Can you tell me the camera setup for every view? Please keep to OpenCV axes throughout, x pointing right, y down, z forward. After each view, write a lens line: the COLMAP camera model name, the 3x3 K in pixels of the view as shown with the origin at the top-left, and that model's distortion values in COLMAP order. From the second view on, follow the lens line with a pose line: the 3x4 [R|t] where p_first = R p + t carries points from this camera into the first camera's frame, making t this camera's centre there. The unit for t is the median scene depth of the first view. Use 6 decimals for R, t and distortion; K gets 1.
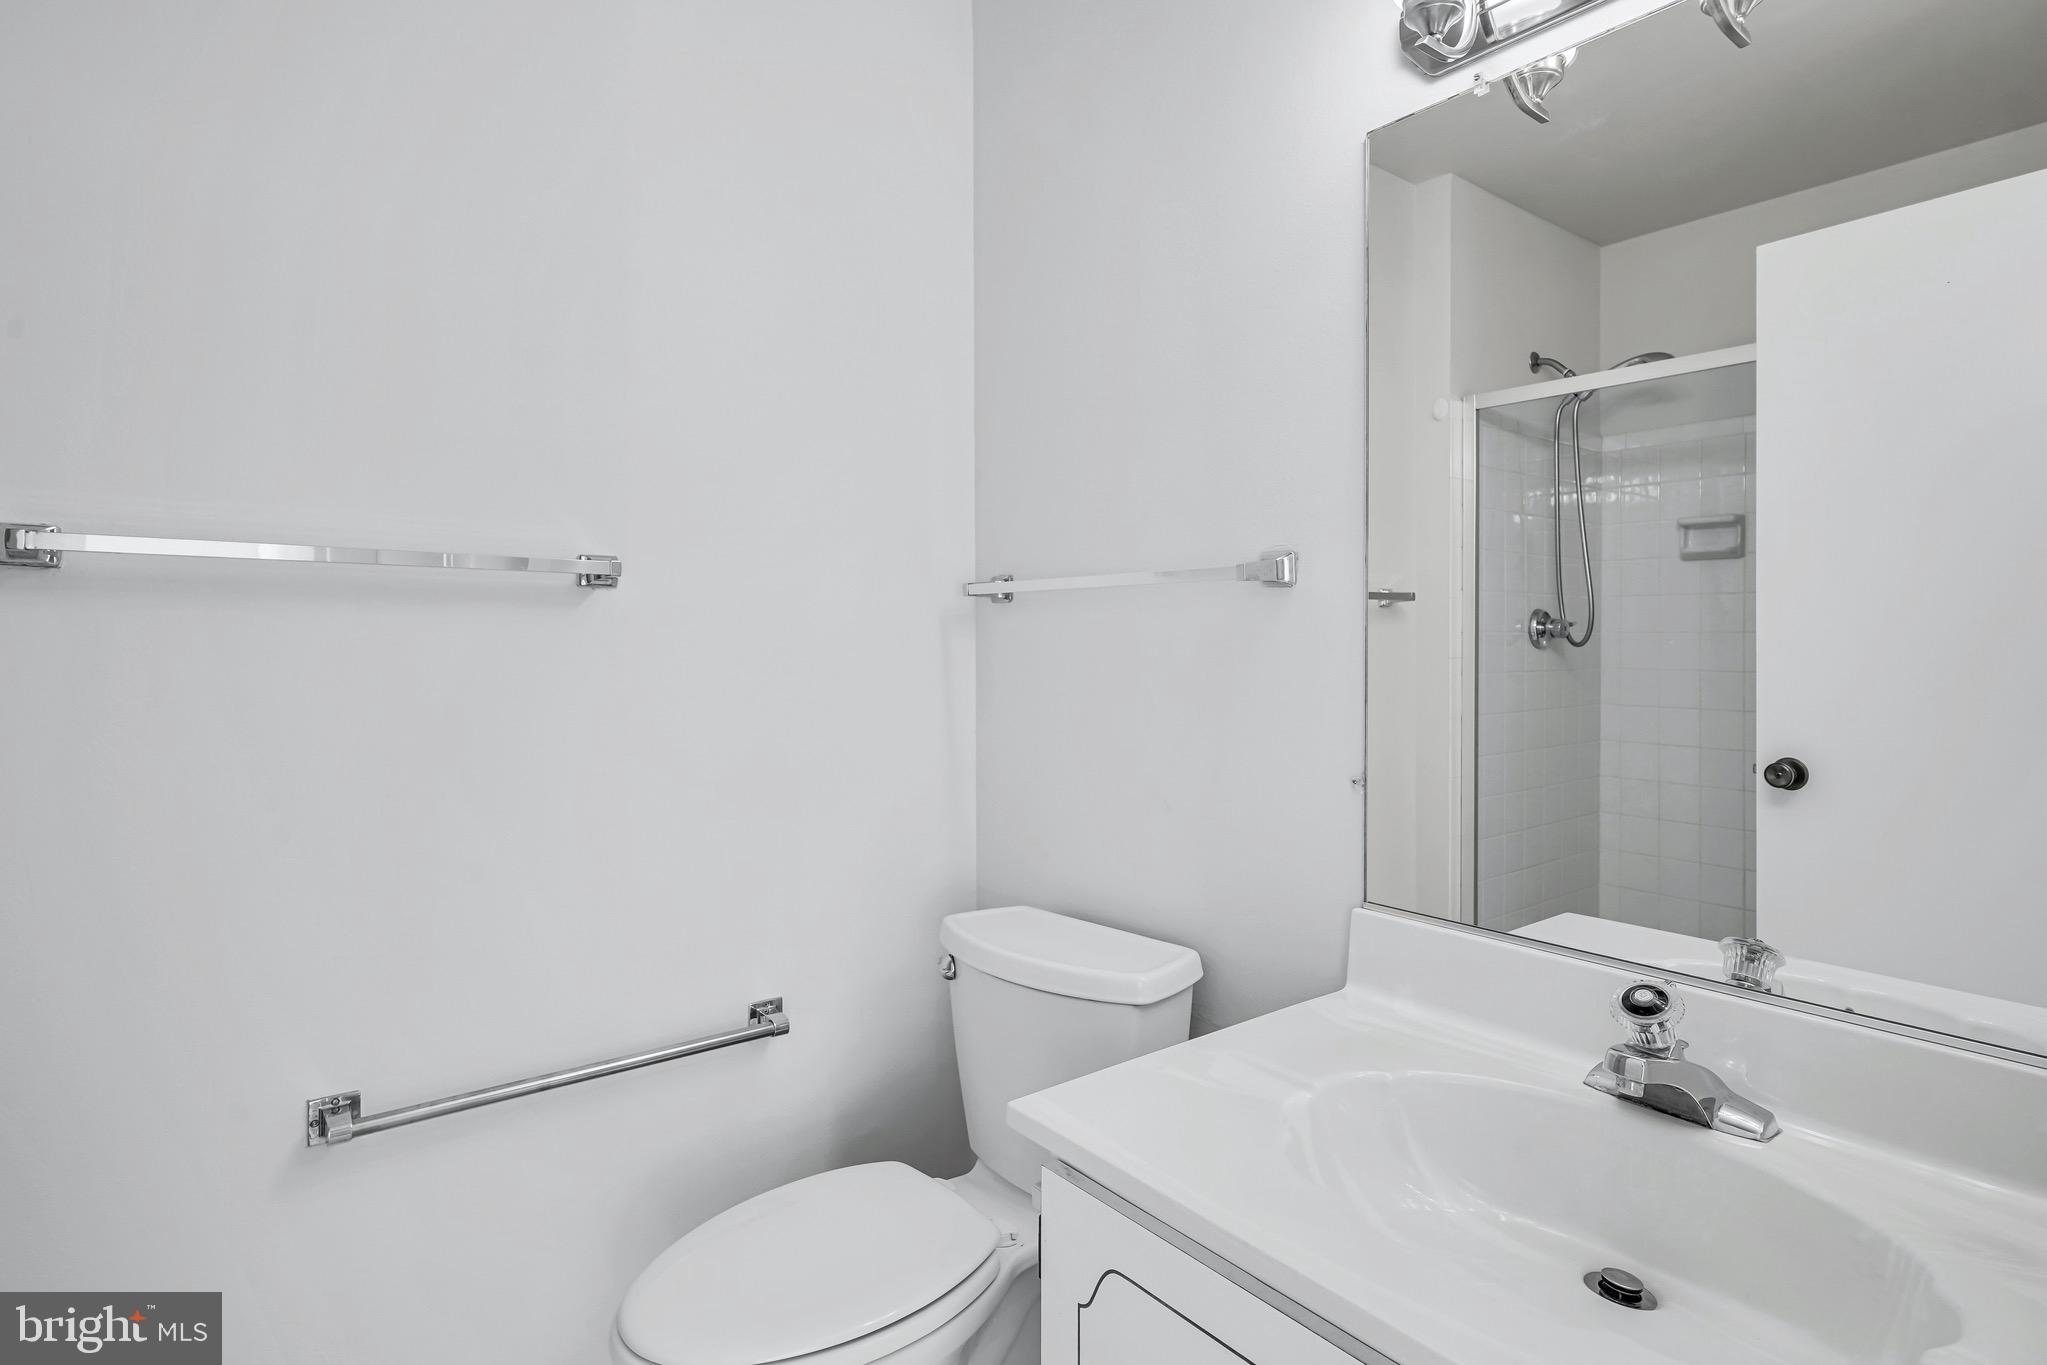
lens RADIAL K [[1055.4, 0, 1022.4], [0, 1055.4, 636.6], [0, 0, 1]] dist [-0.003127, -0.000018]
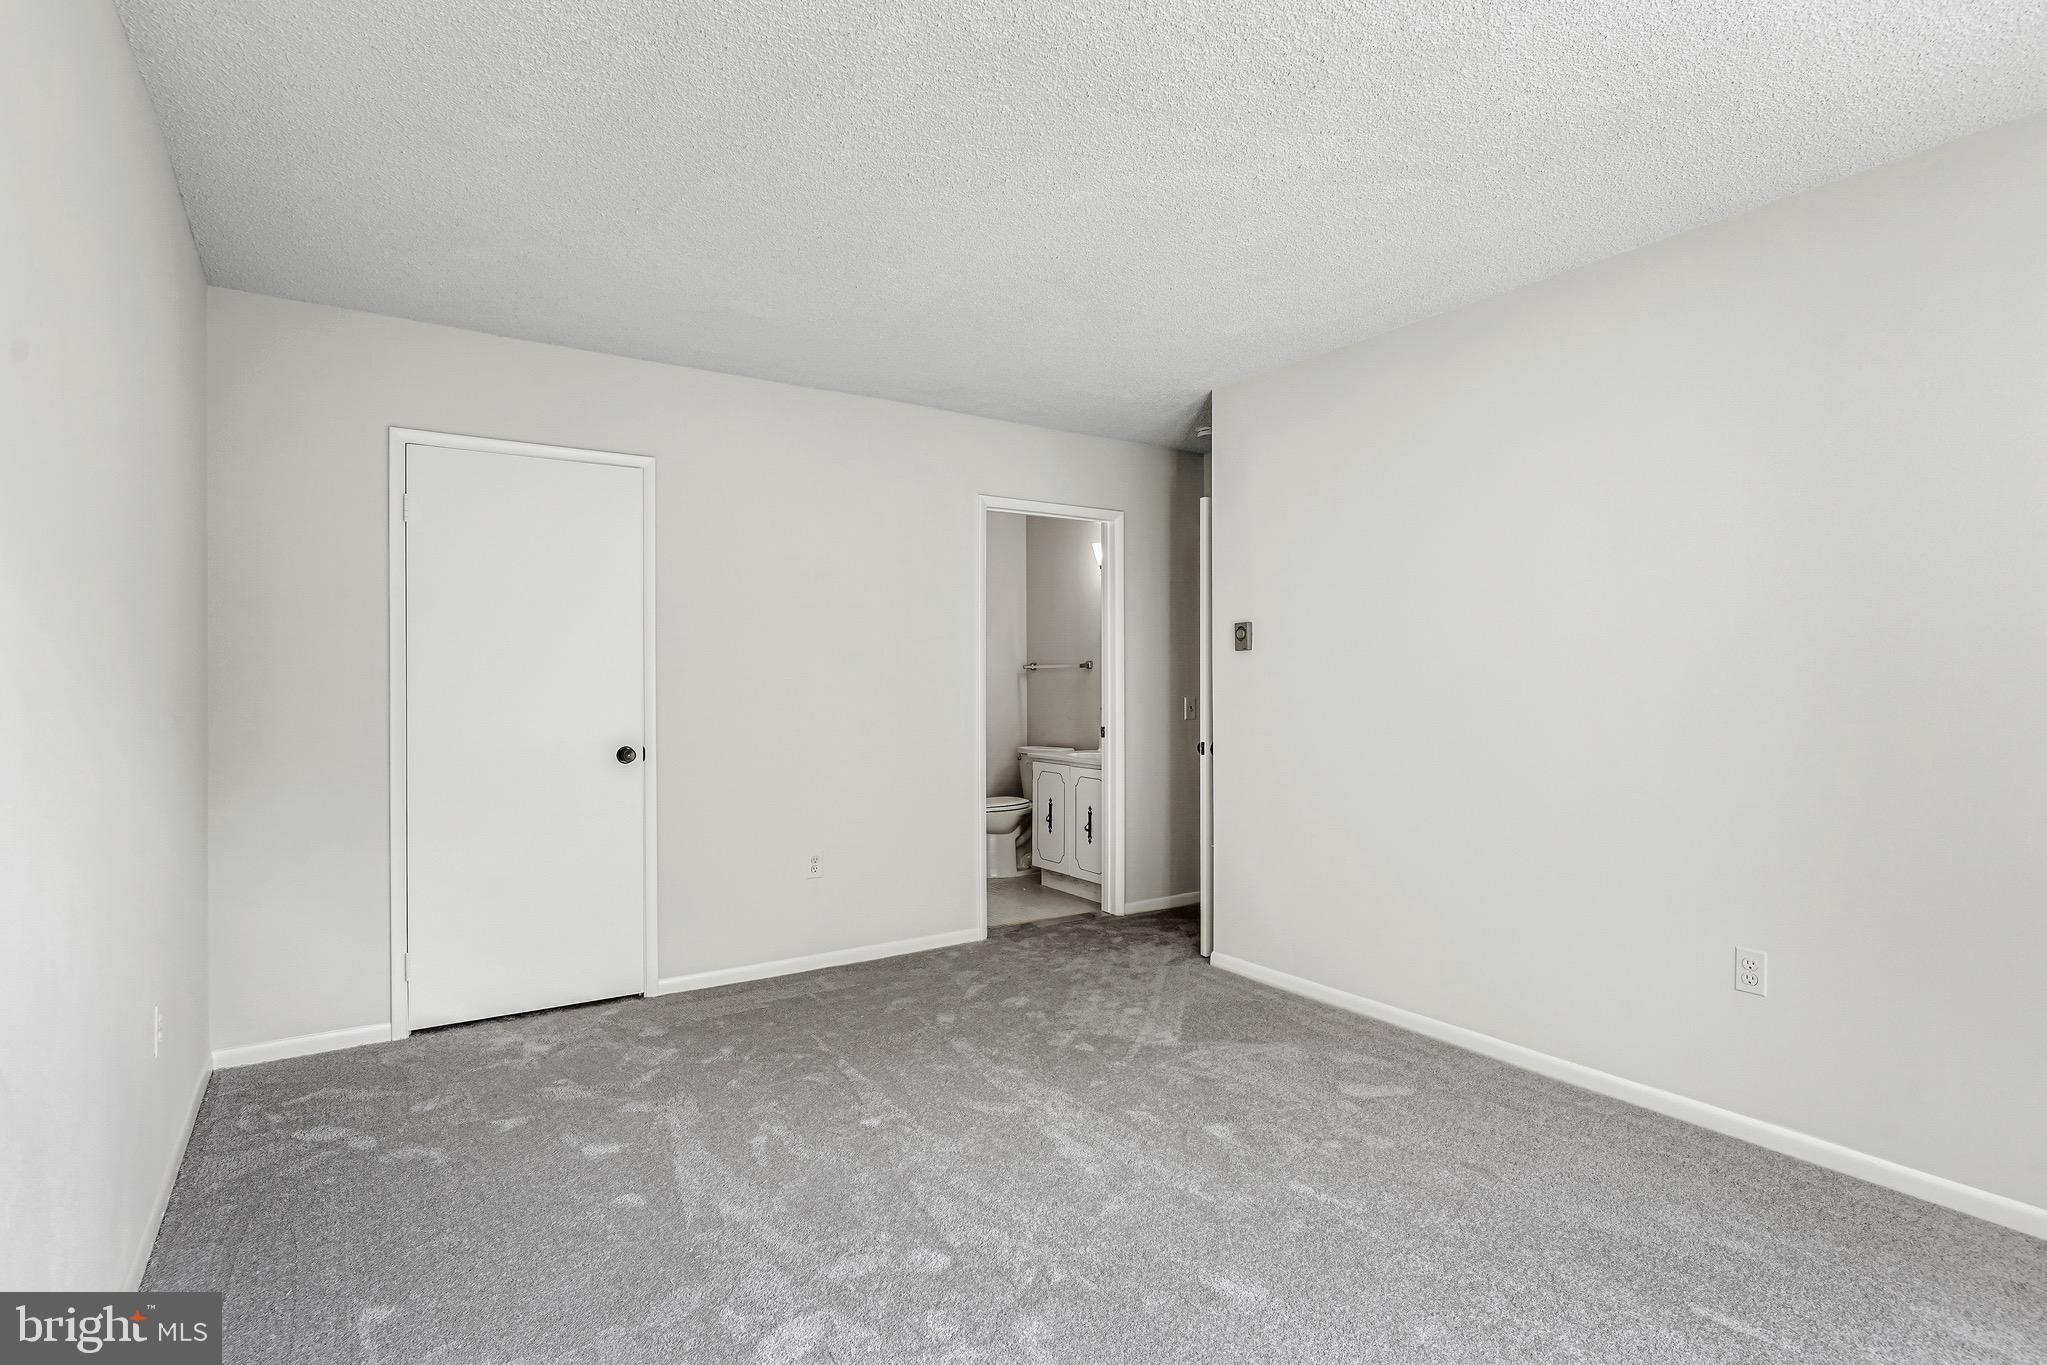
lens RADIAL K [[1022.7, 0, 1007.6], [0, 1022.7, 679.3], [0, 0, 1]] dist [-0.001608, 0.006018]
pose [[0.997689, -0.003062, -0.067875, 0.165119], [0.003481, 0.999976, 0.006056, -0.024391], [0.067855, -0.006278, 0.997675, -3.223659]]
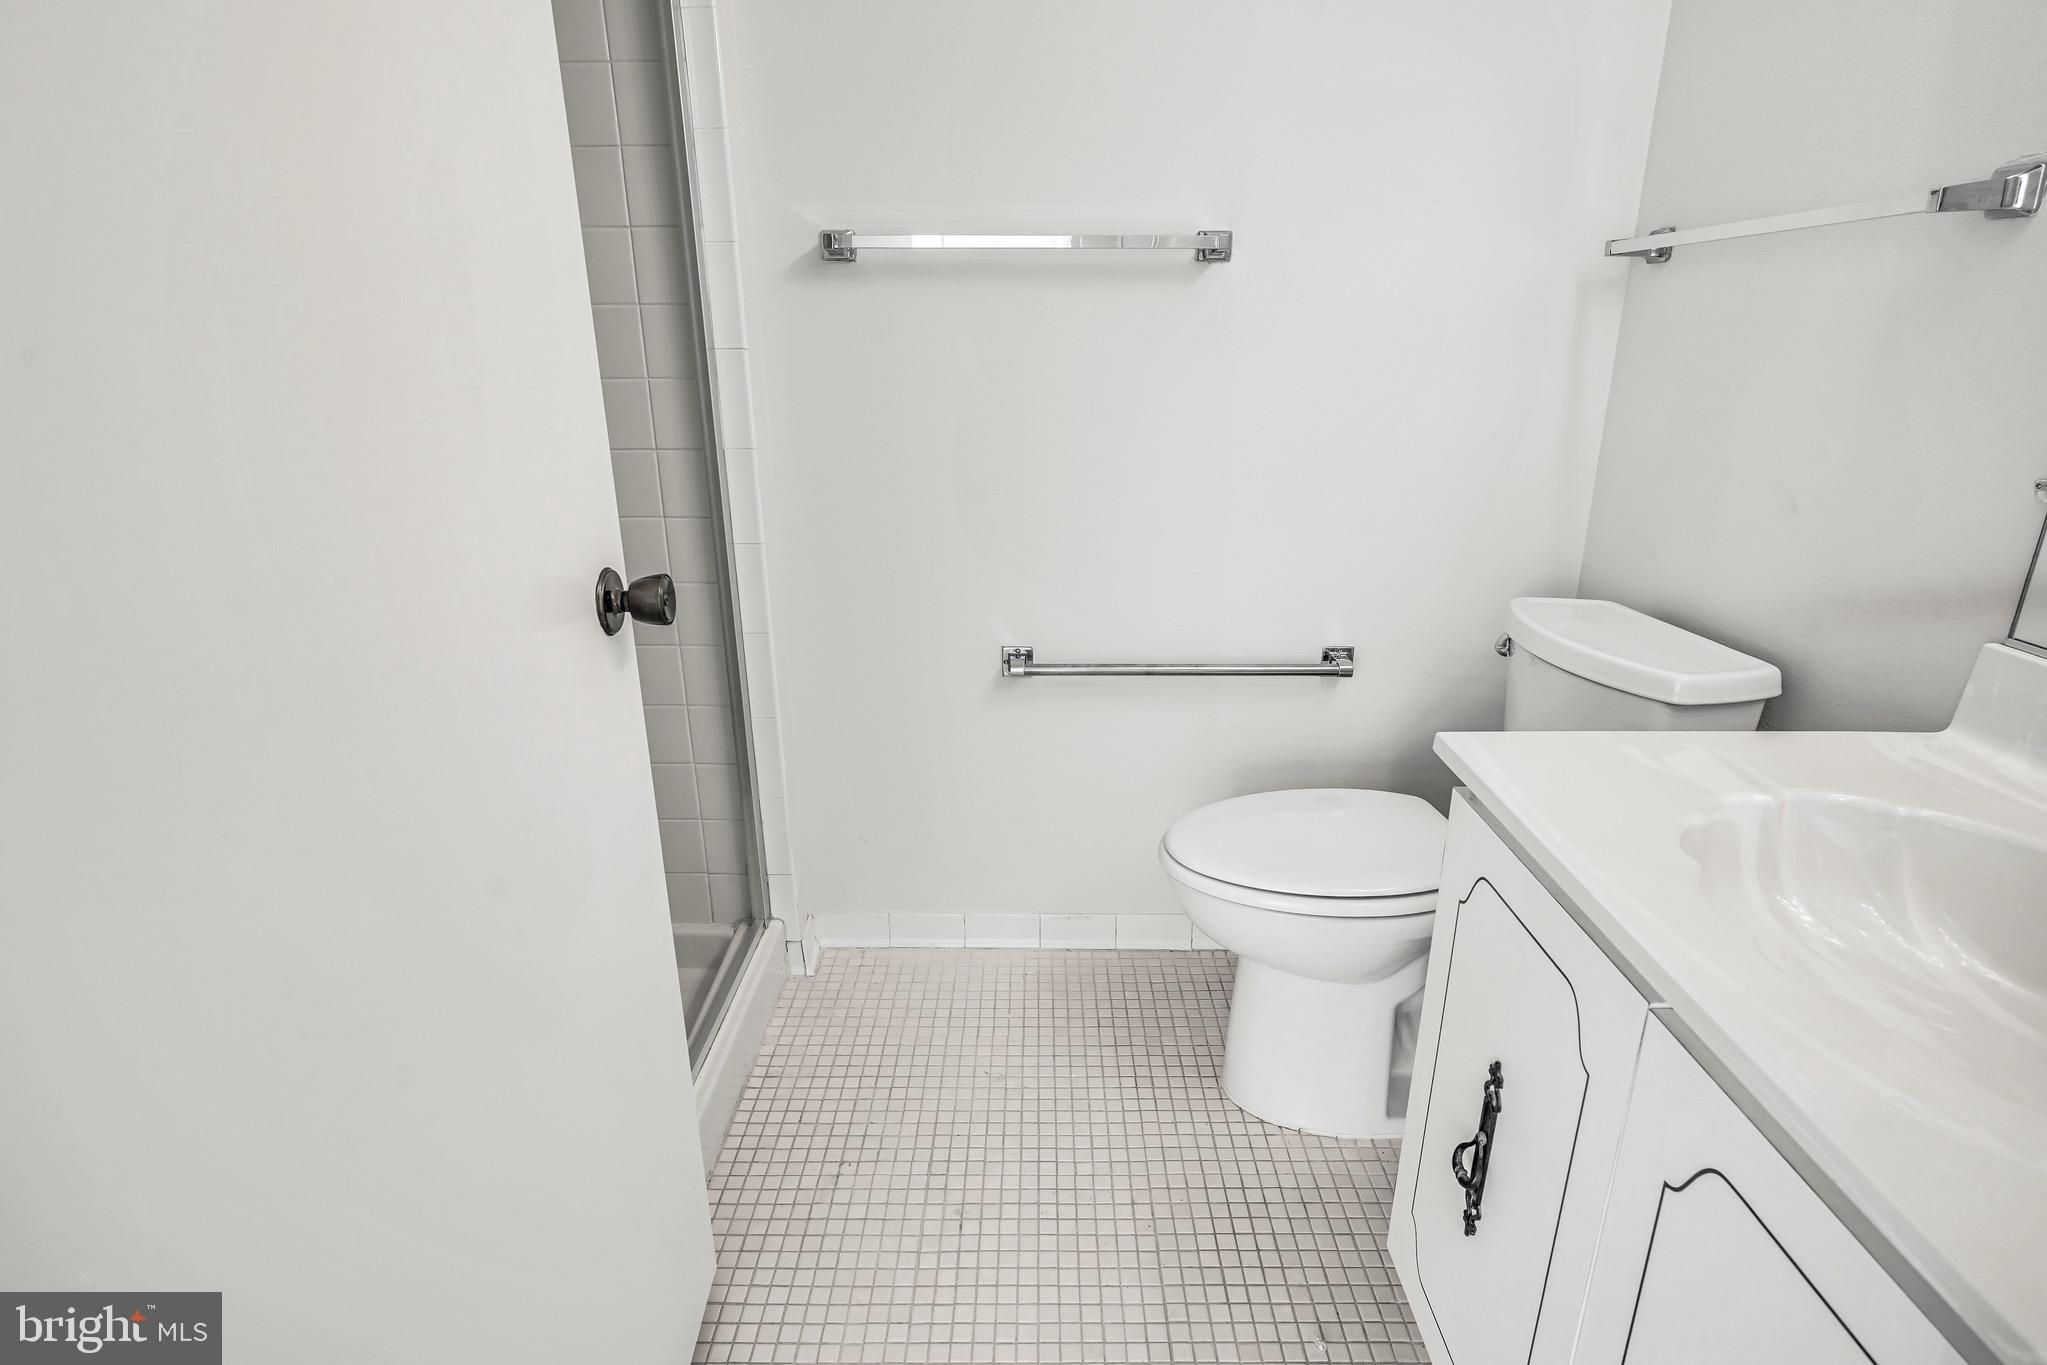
lens RADIAL K [[1022.7, 0, 1007.6], [0, 1022.7, 679.3], [0, 0, 1]] dist [-0.001608, 0.006018]
pose [[0.784225, 0.198352, -0.587918, 0.152306], [0.009301, 0.943662, 0.330780, 0.011005], [0.620407, -0.264874, 0.738198, -0.051930]]
